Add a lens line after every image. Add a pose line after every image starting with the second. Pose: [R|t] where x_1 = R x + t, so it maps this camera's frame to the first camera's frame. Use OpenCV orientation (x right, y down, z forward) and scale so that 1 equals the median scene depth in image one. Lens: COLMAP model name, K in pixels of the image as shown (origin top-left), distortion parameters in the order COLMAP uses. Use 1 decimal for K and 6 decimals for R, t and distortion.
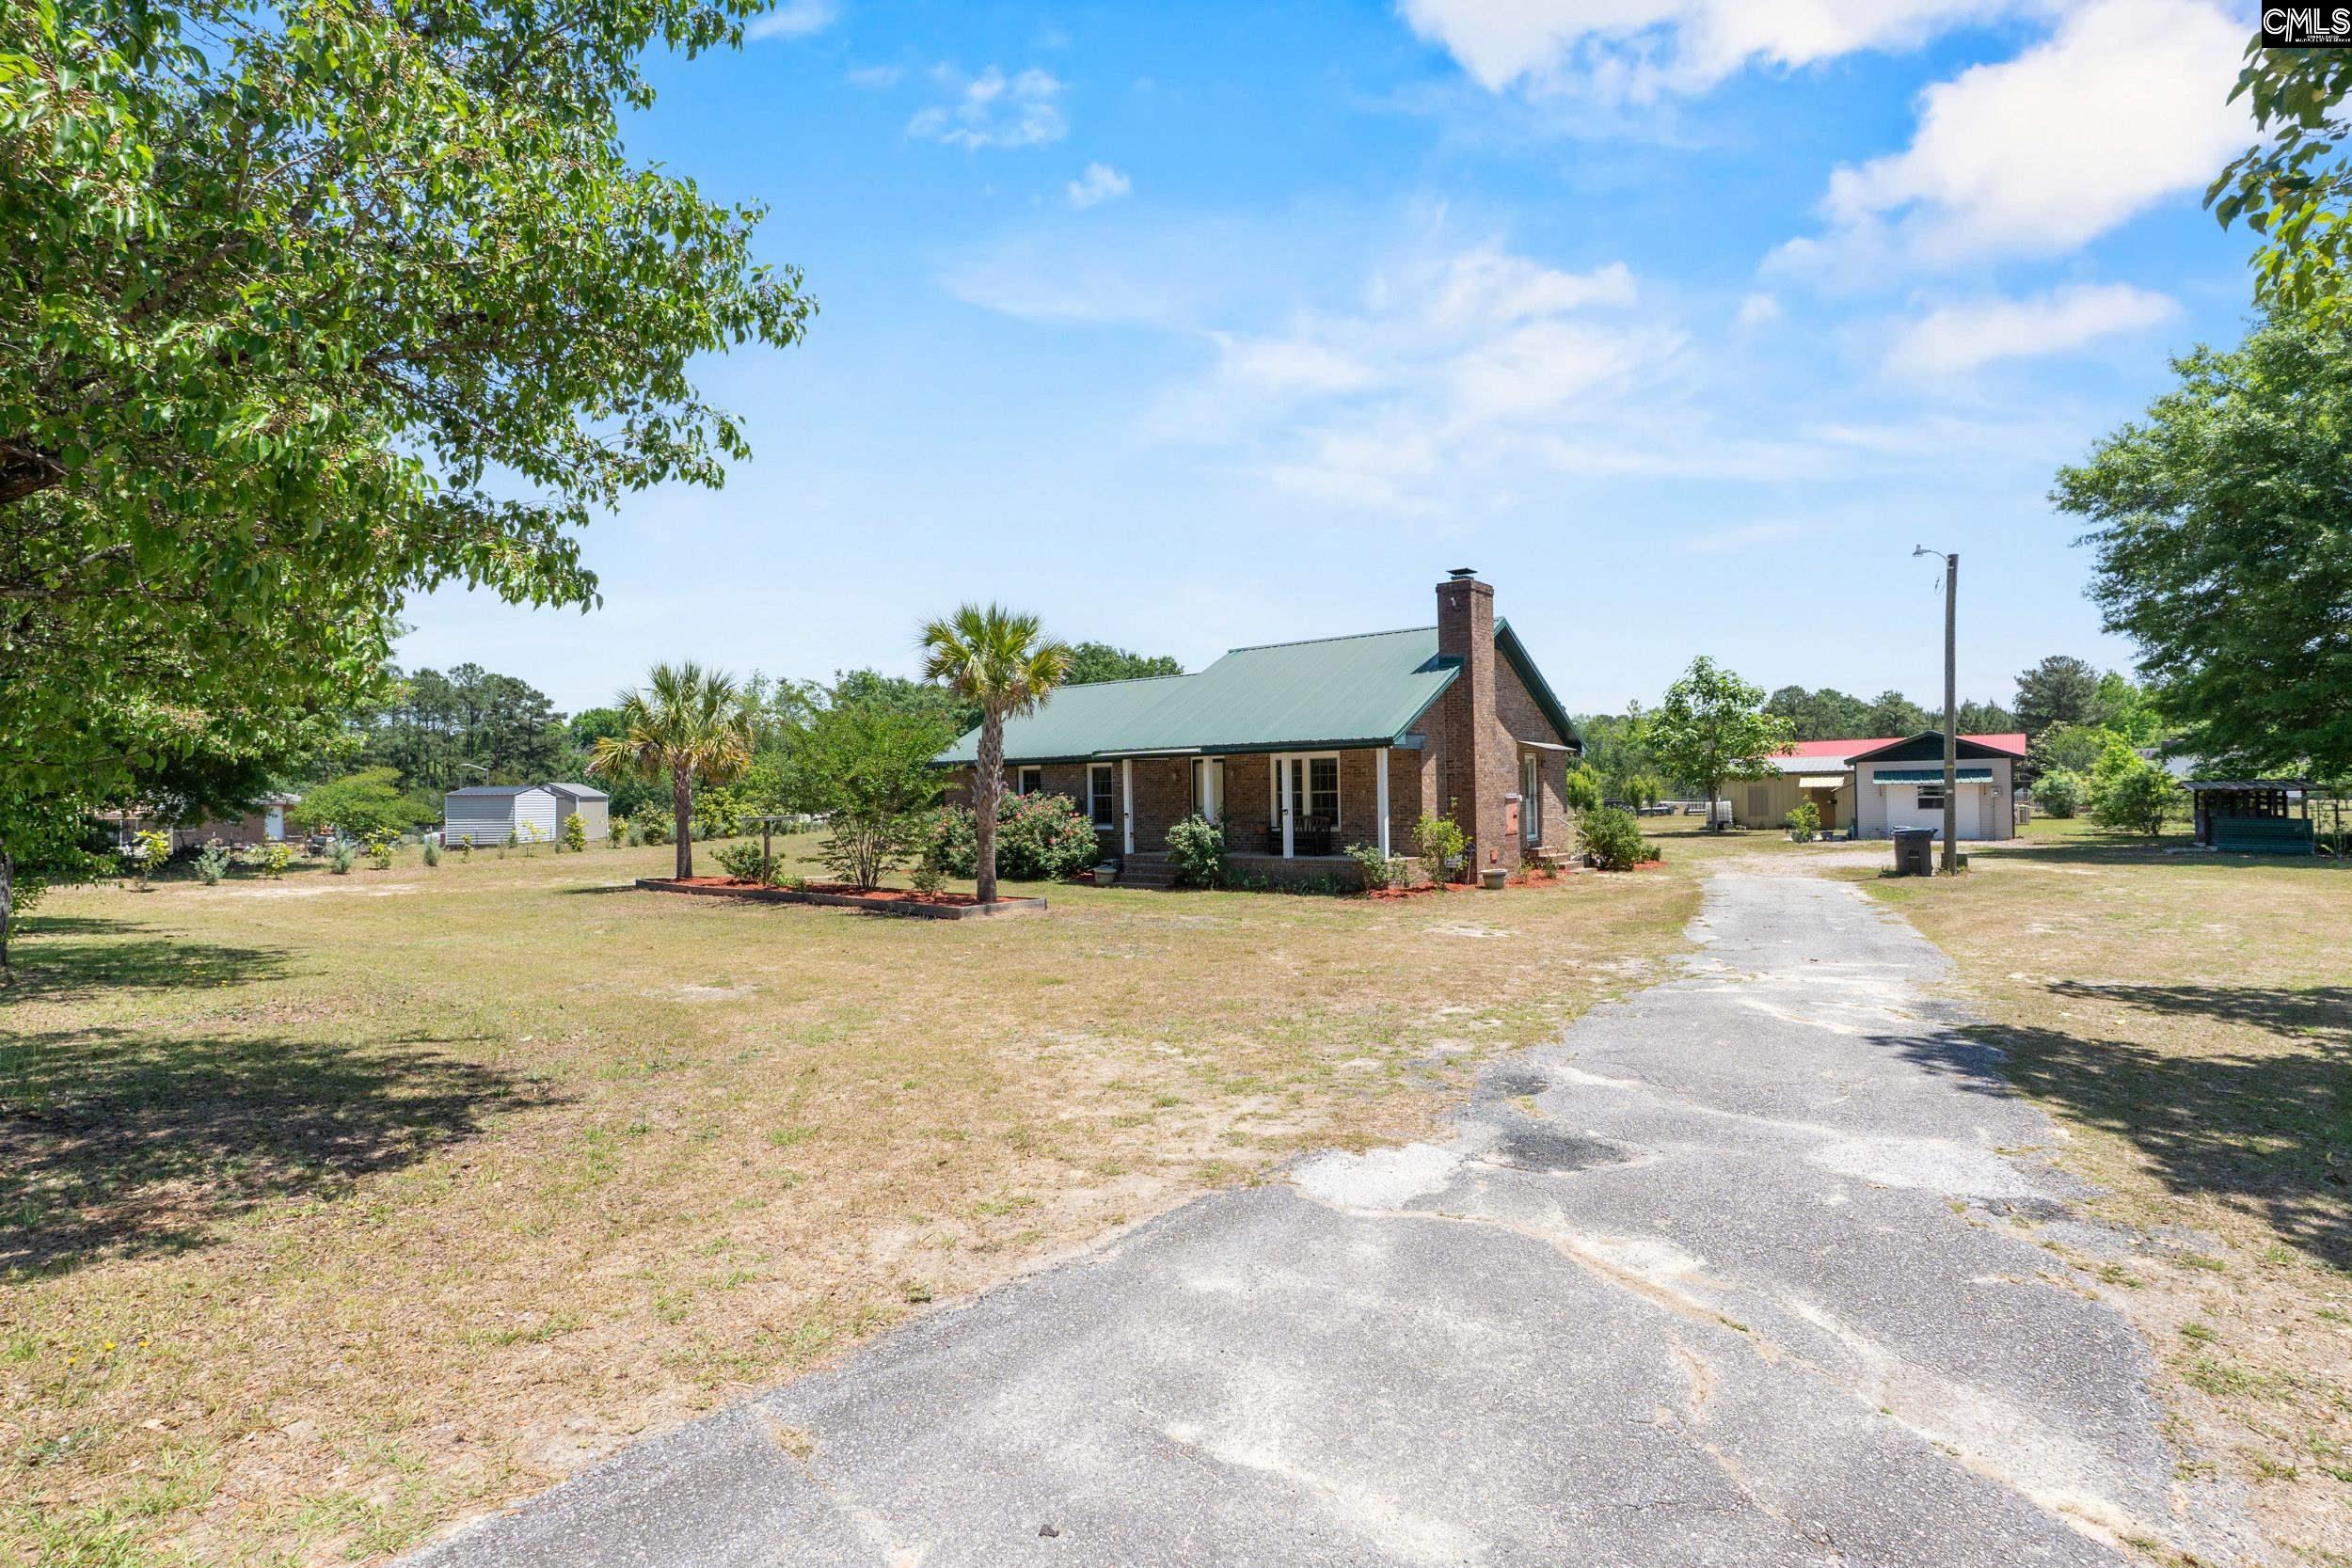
lens RADIAL K [[1078.0, 0, 1177.1], [0, 1078.0, 775.3], [0, 0, 1]] dist [-0.021506, 0.000076]
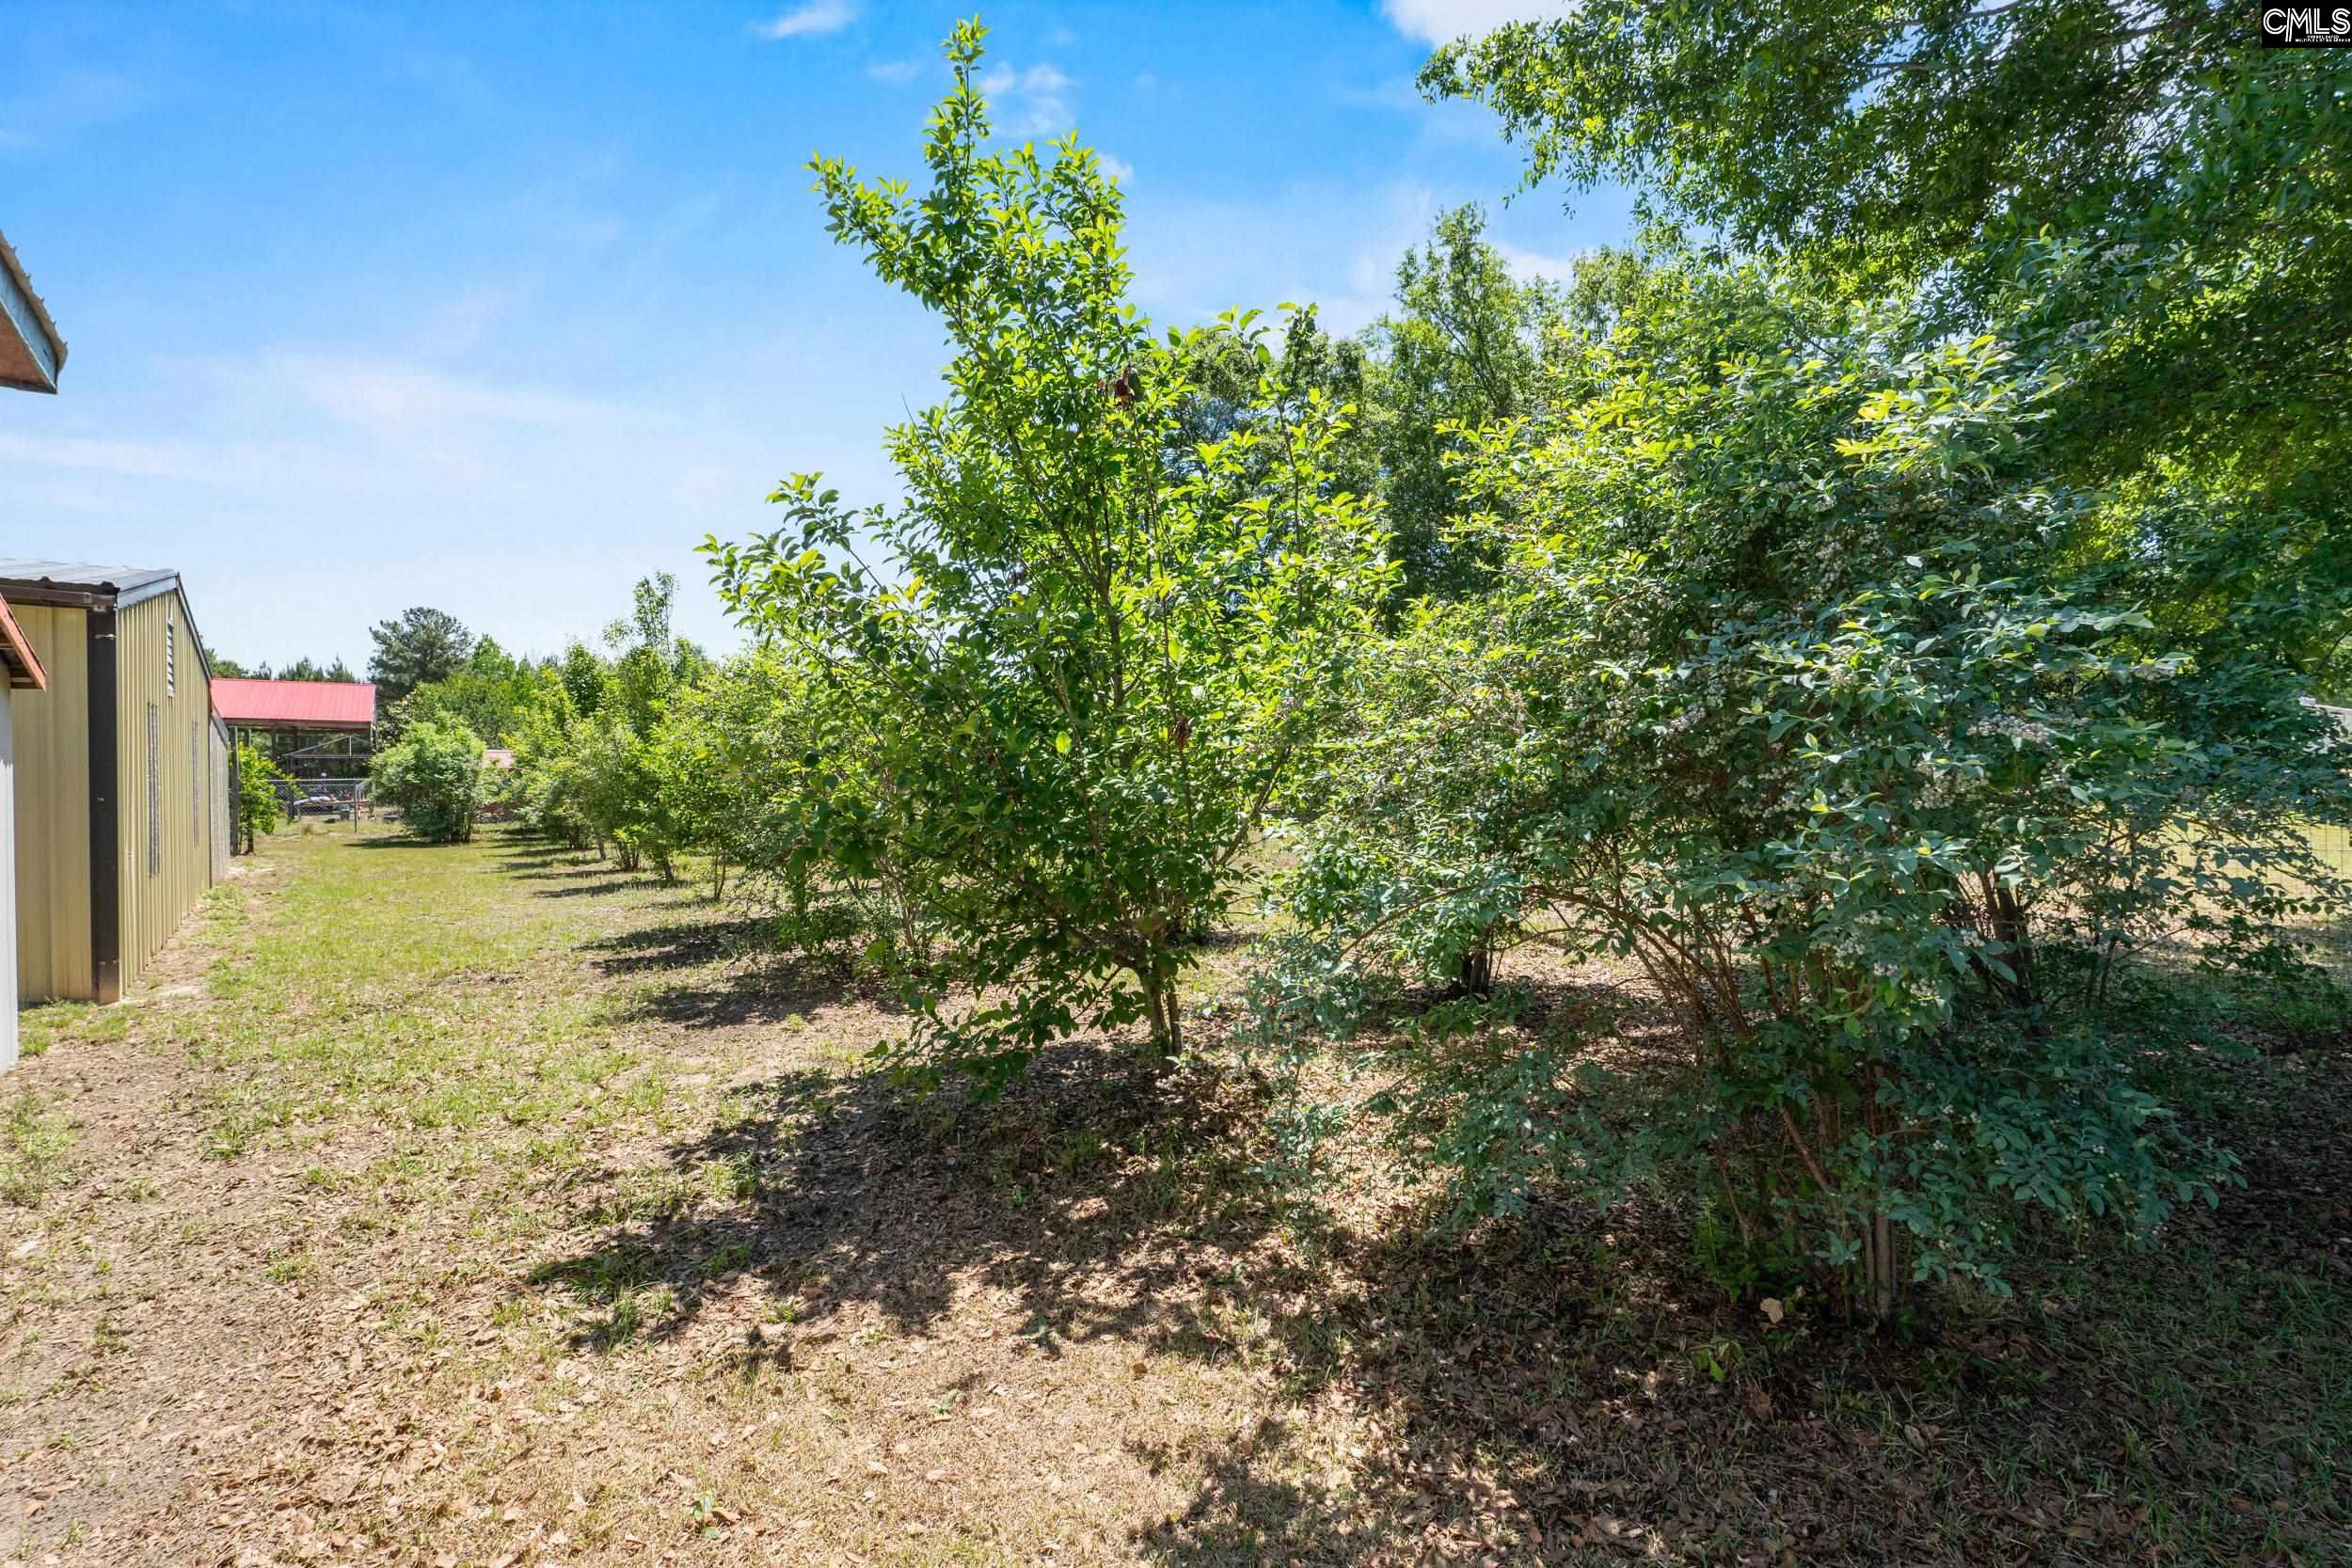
lens RADIAL K [[1078.0, 0, 1177.1], [0, 1078.0, 775.3], [0, 0, 1]] dist [-0.021506, 0.000076]
pose [[0.258019, 0.002512, 0.966137, 0.496043], [-0.006042, 0.999981, -0.000987, 0.013767], [-0.966121, -0.005583, 0.258029, 0.605385]]
